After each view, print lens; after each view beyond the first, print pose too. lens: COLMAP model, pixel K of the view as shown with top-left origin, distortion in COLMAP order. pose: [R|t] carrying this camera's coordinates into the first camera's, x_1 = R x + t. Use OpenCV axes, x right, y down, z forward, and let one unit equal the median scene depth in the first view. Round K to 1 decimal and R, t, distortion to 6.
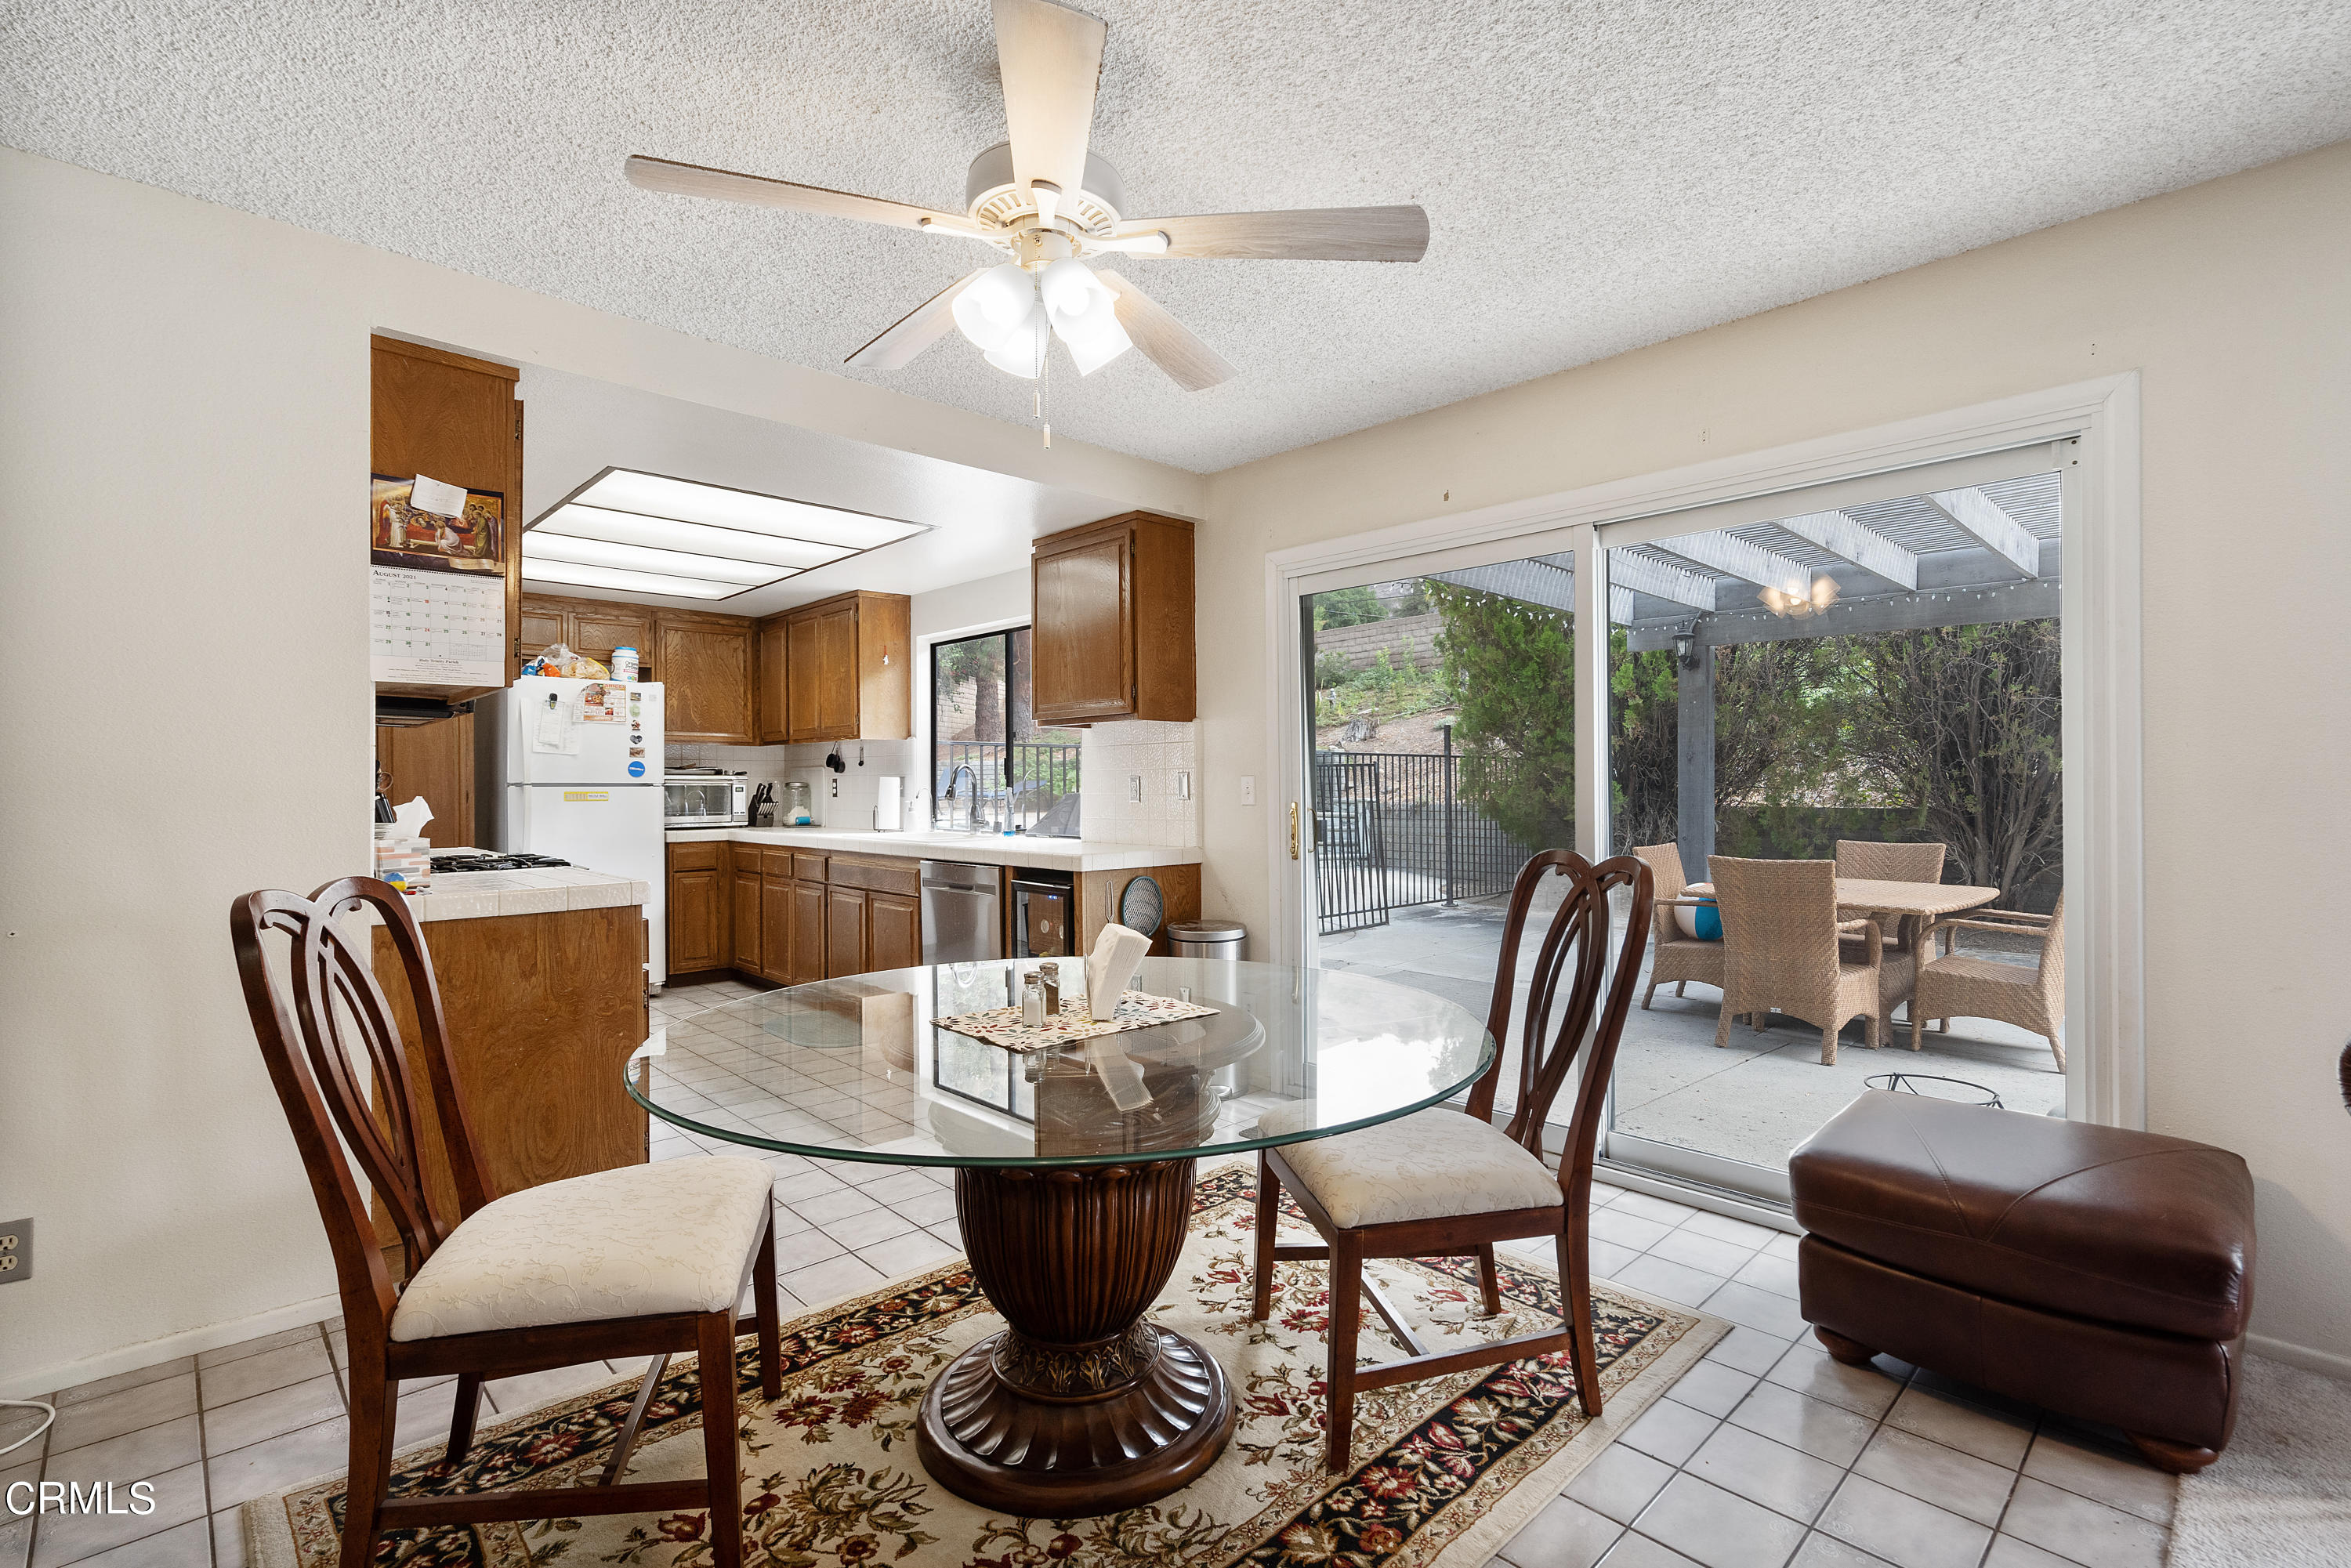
lens RADIAL K [[1074.1, 0, 1190.7], [0, 1074.1, 772.4], [0, 0, 1]] dist [-0.011808, 0.004416]
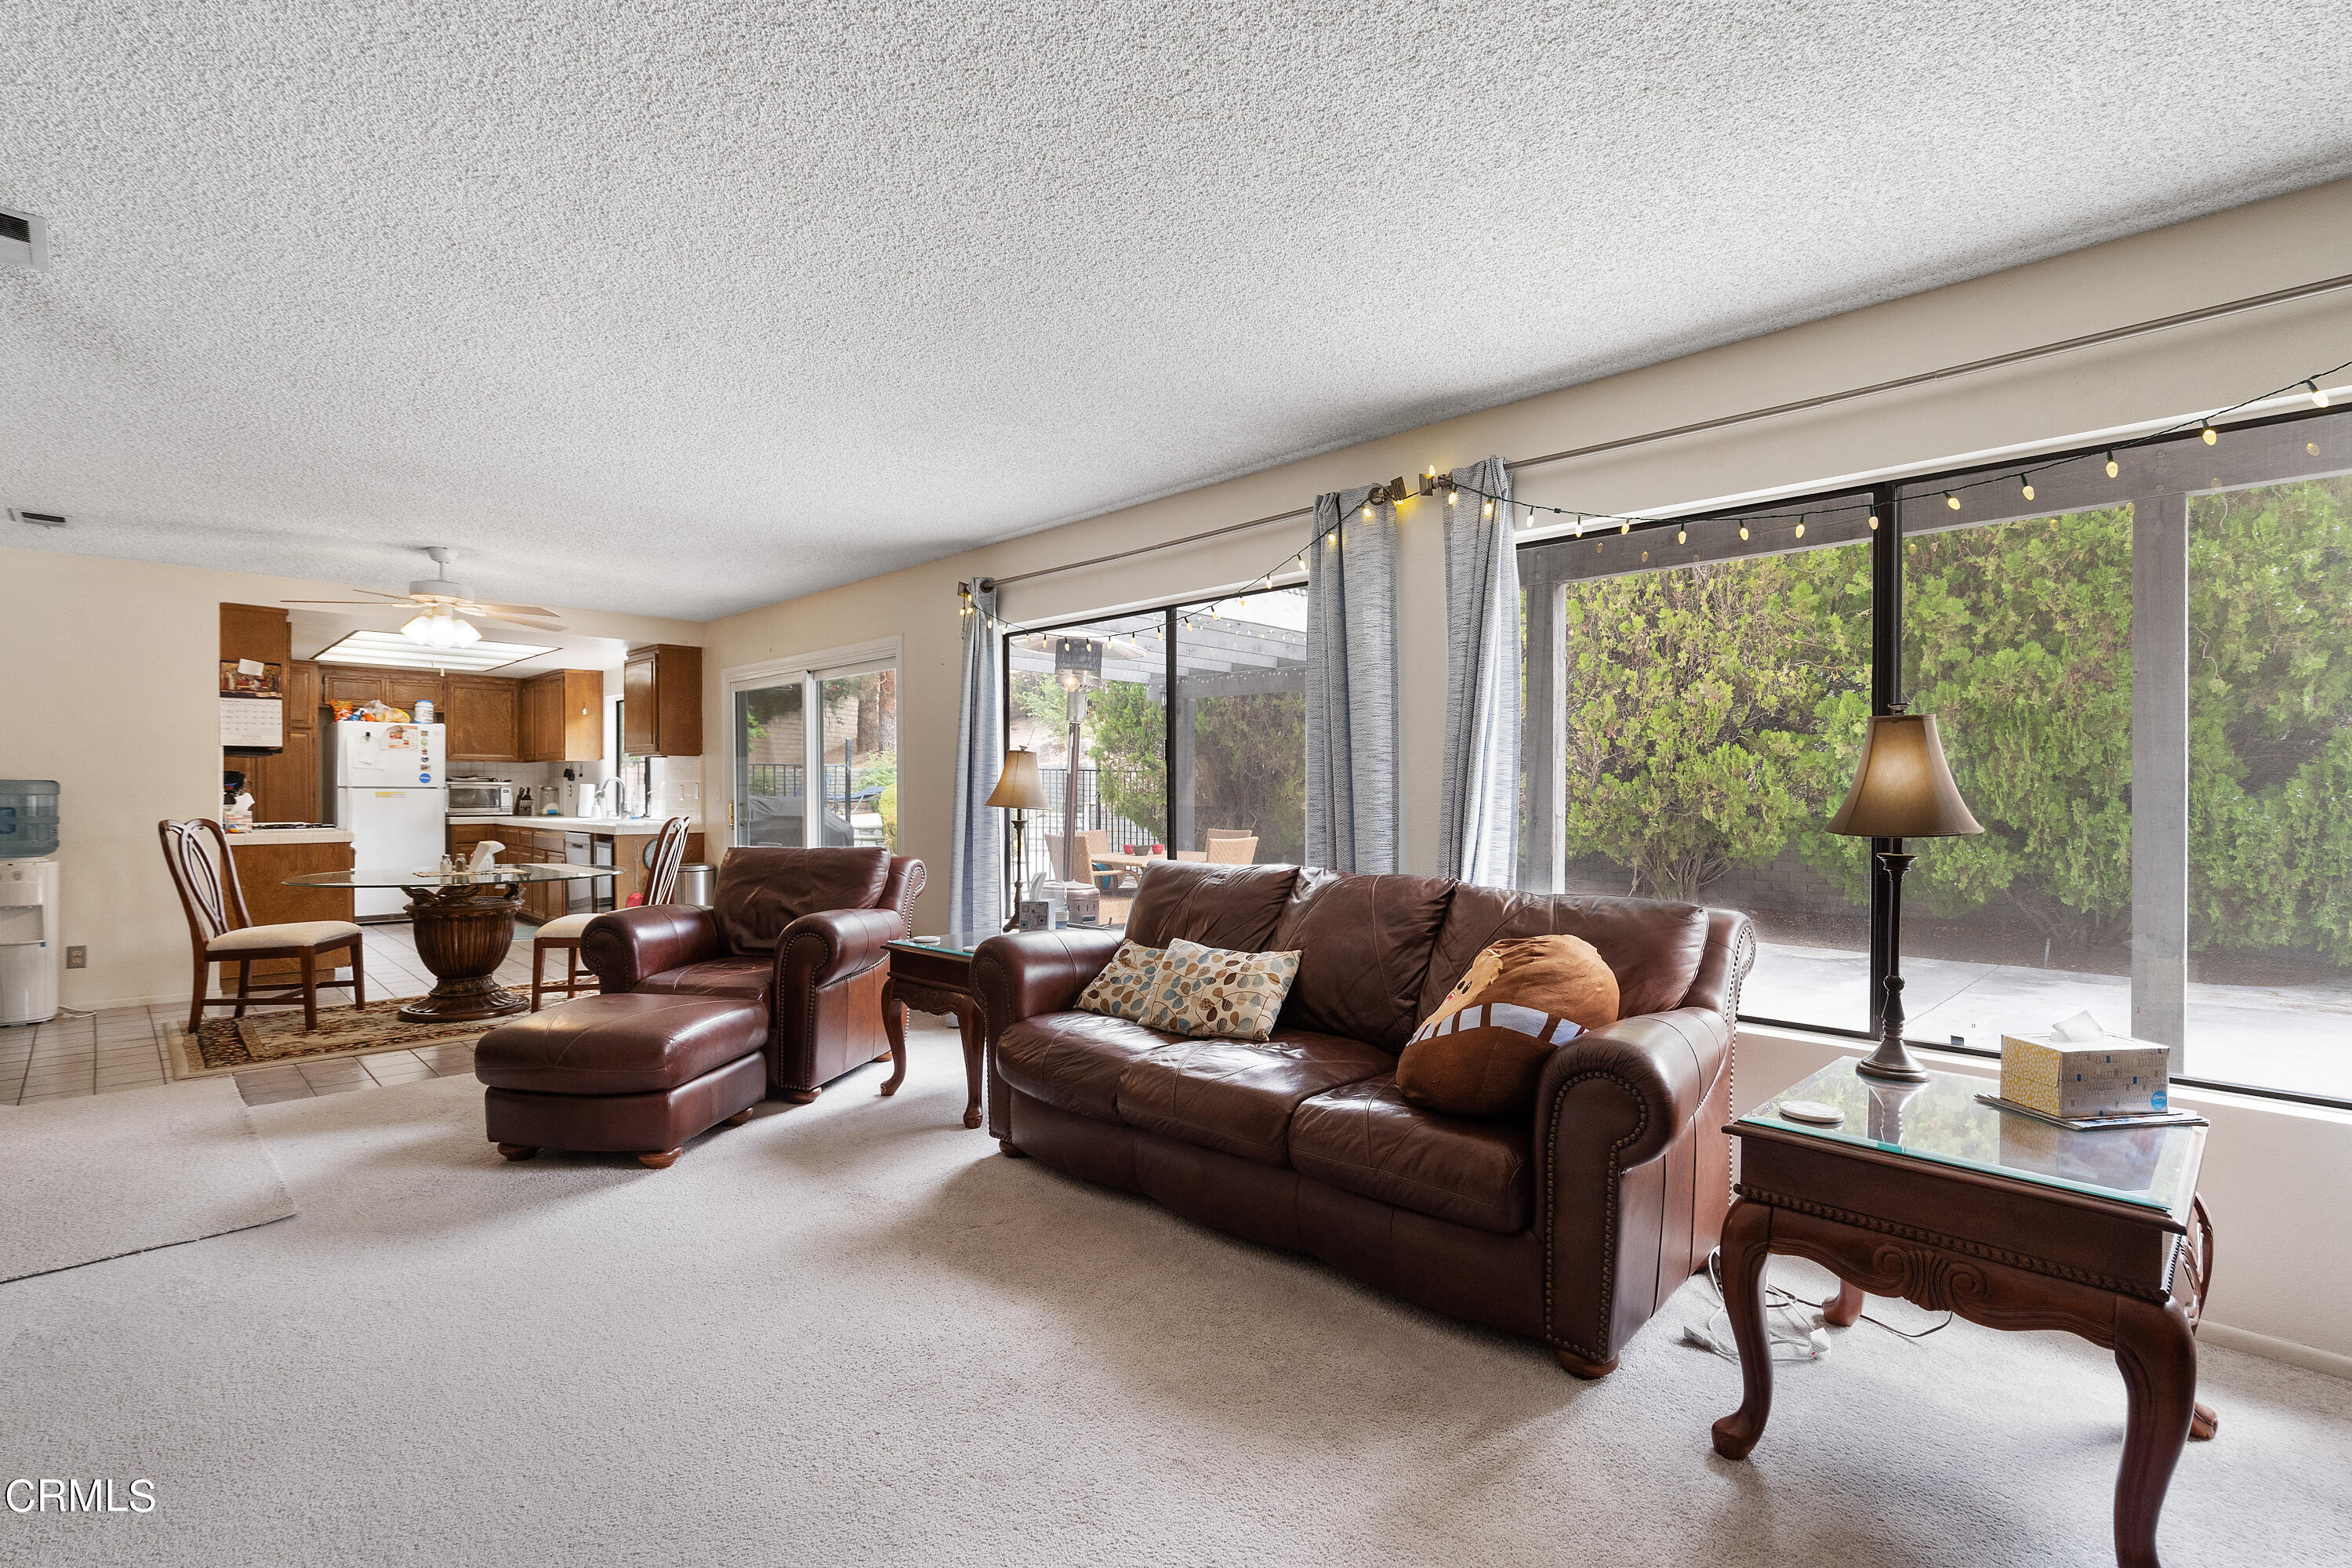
lens RADIAL K [[1074.6, 0, 1188.7], [0, 1074.6, 786.7], [0, 0, 1]] dist [-0.011808, 0.004416]
pose [[0.999648, 0.006214, 0.025775, 0.581186], [-0.006408, 0.999952, 0.007445, -0.009410], [-0.025728, -0.007608, 0.999640, -0.629050]]
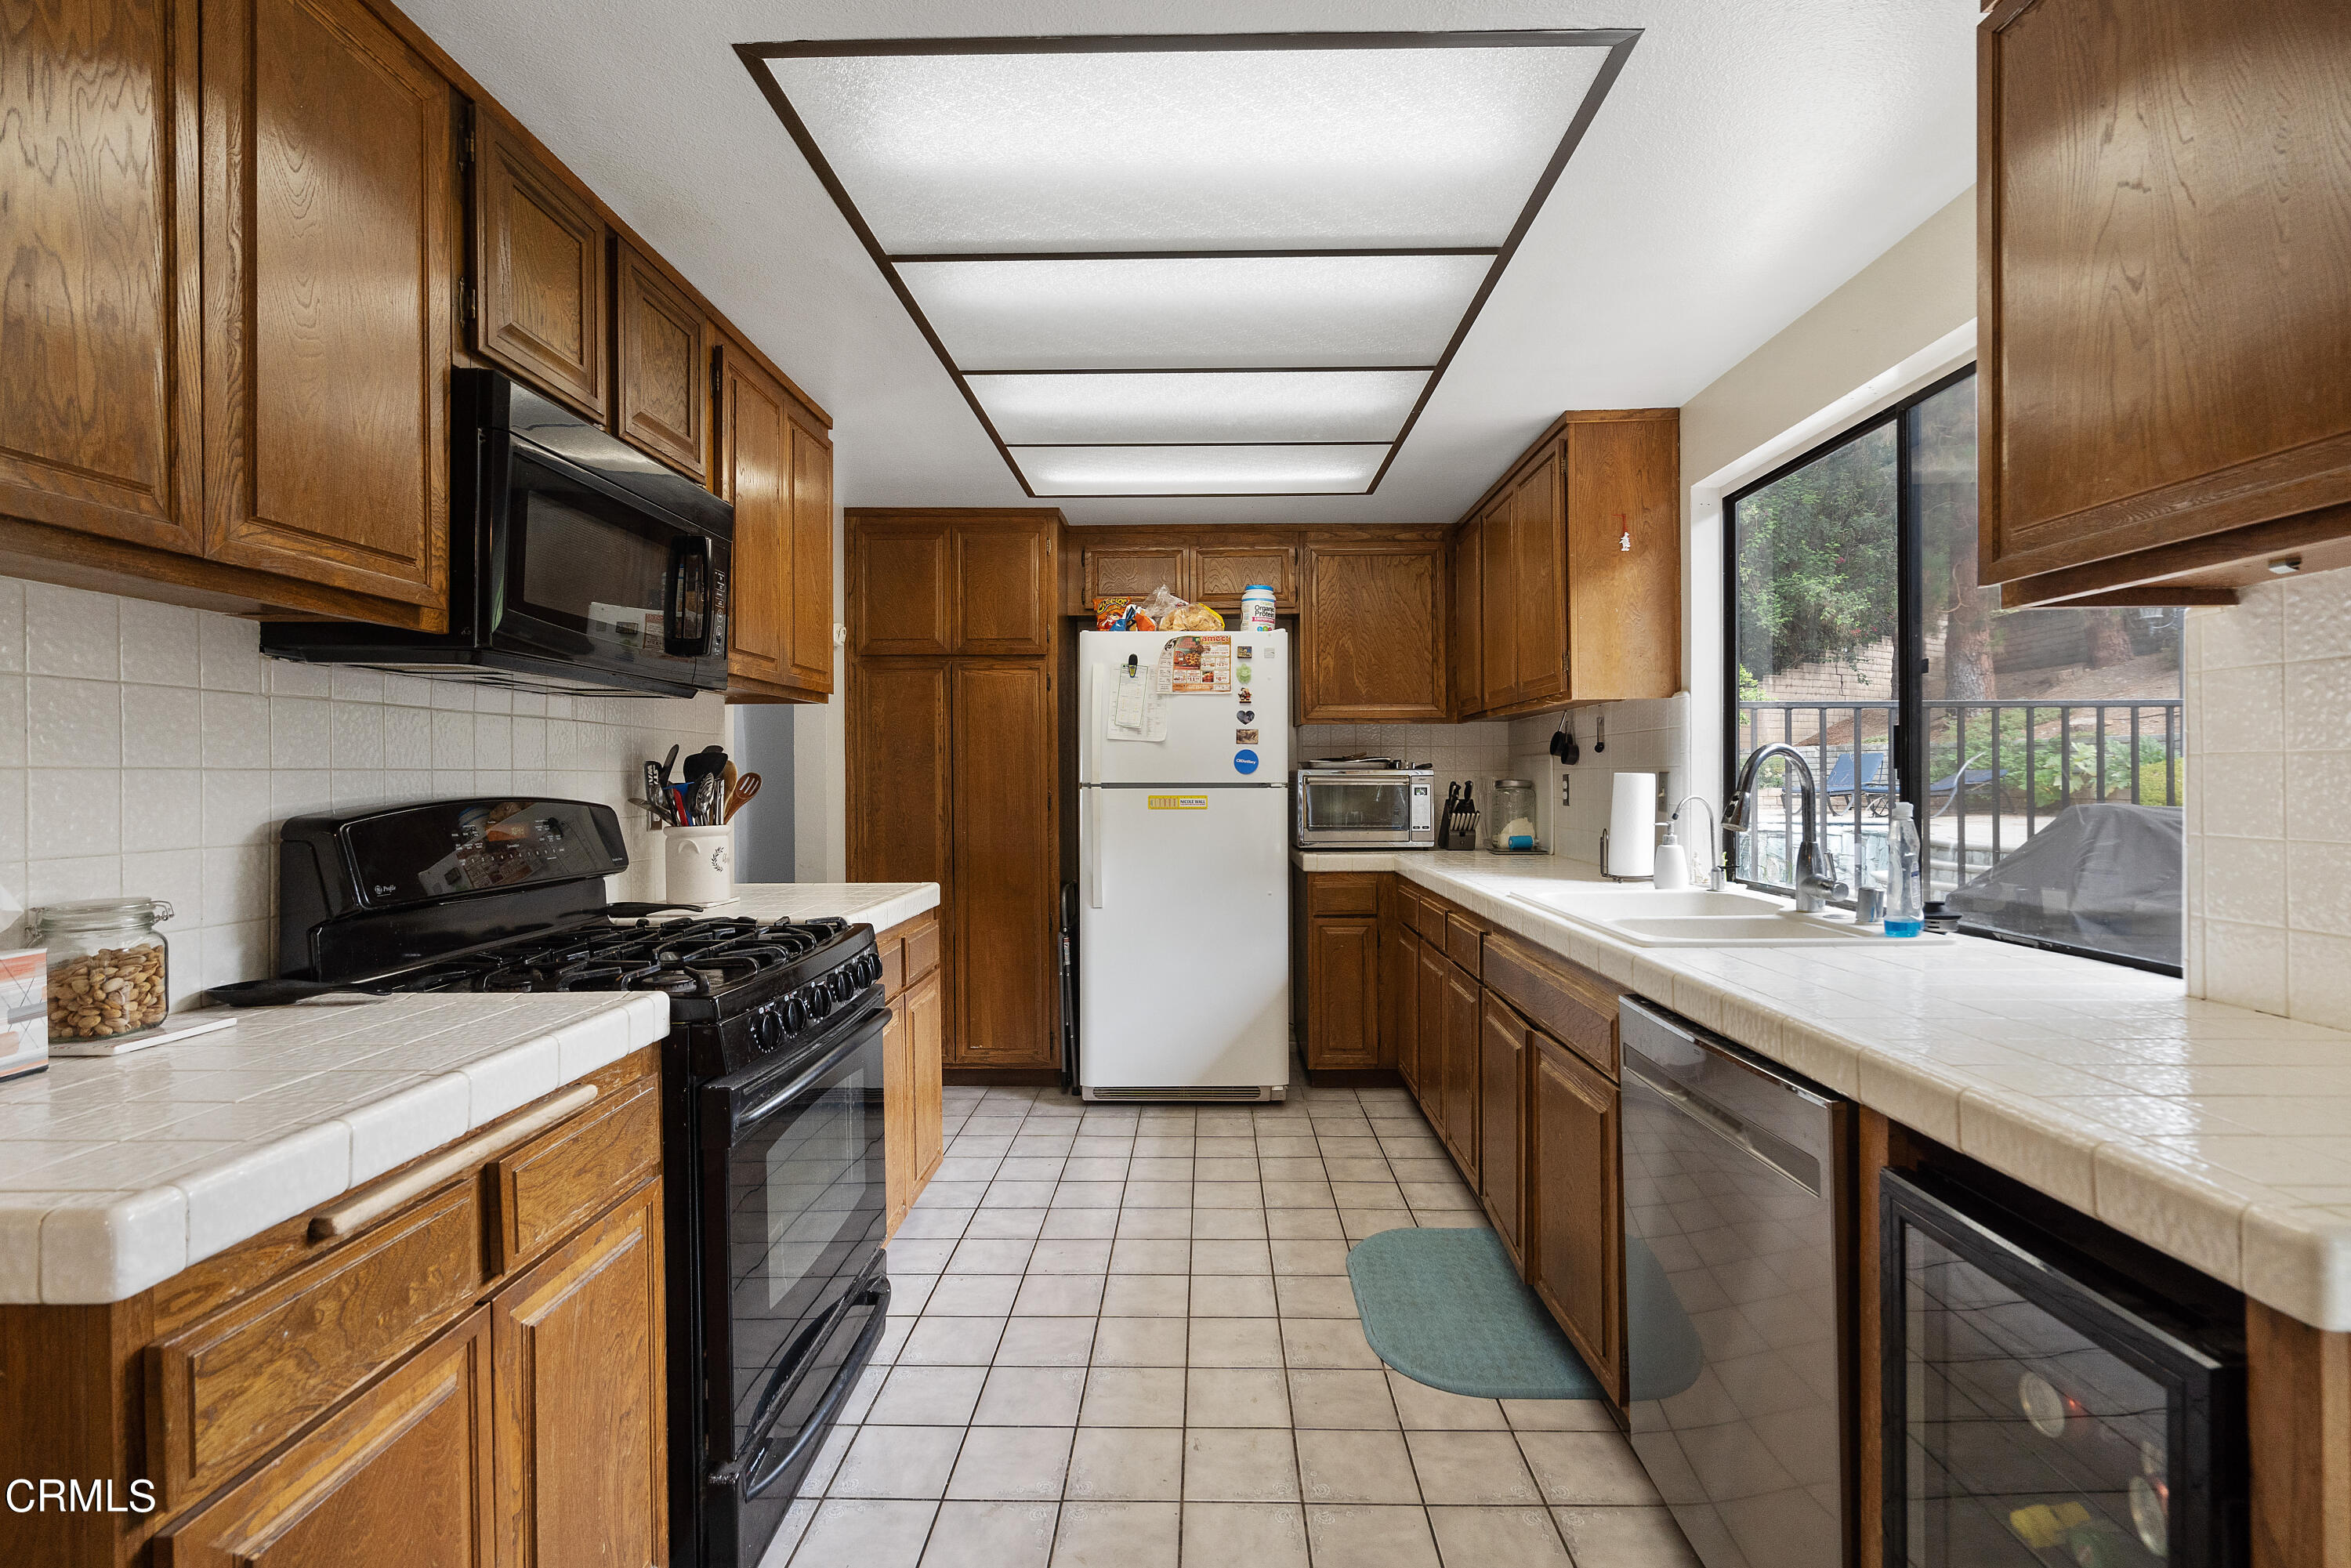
lens RADIAL K [[1074.1, 0, 1176.7], [0, 1074.1, 775.8], [0, 0, 1]] dist [-0.011808, 0.004416]
pose [[0.702579, 0.001199, -0.711605, -0.072913], [0.008827, 0.999907, 0.010400, -0.001700], [0.711551, -0.013588, 0.702503, 0.494712]]
